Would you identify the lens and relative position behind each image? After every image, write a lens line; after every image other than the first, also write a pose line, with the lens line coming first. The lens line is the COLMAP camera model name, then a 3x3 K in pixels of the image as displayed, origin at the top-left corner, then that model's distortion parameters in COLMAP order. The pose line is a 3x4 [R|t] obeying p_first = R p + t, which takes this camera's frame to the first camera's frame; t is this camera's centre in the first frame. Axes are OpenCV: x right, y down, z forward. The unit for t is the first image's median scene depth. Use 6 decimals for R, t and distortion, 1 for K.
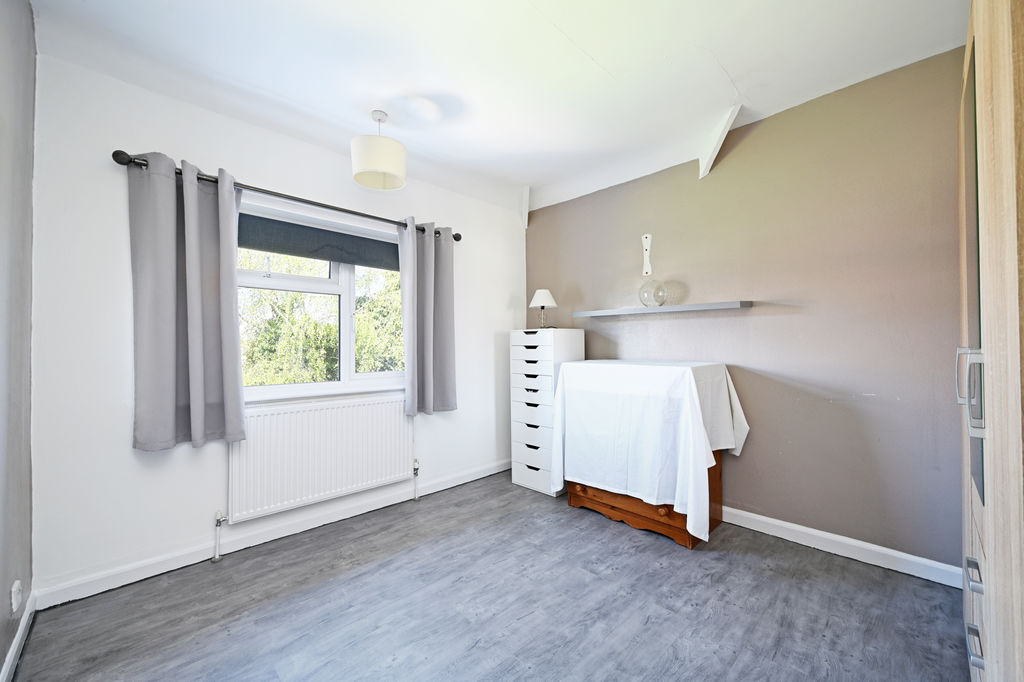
lens RADIAL K [[406.5, 0, 511.3], [0, 406.5, 339.7], [0, 0, 1]] dist [0.003027, 0.000267]
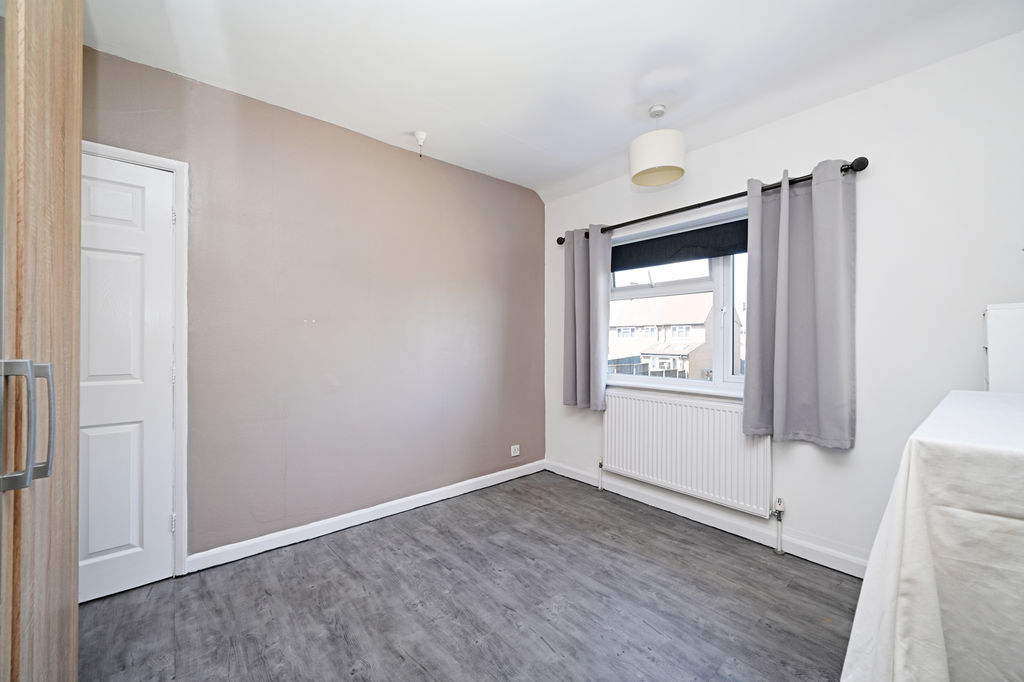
lens RADIAL K [[406.5, 0, 511.4], [0, 406.5, 345.2], [0, 0, 1]] dist [0.003027, 0.000267]
pose [[-0.074586, 0.012995, -0.997130, 0.730791], [0.014808, 0.999819, 0.011922, -0.003122], [0.997105, -0.013876, -0.074765, 0.772931]]
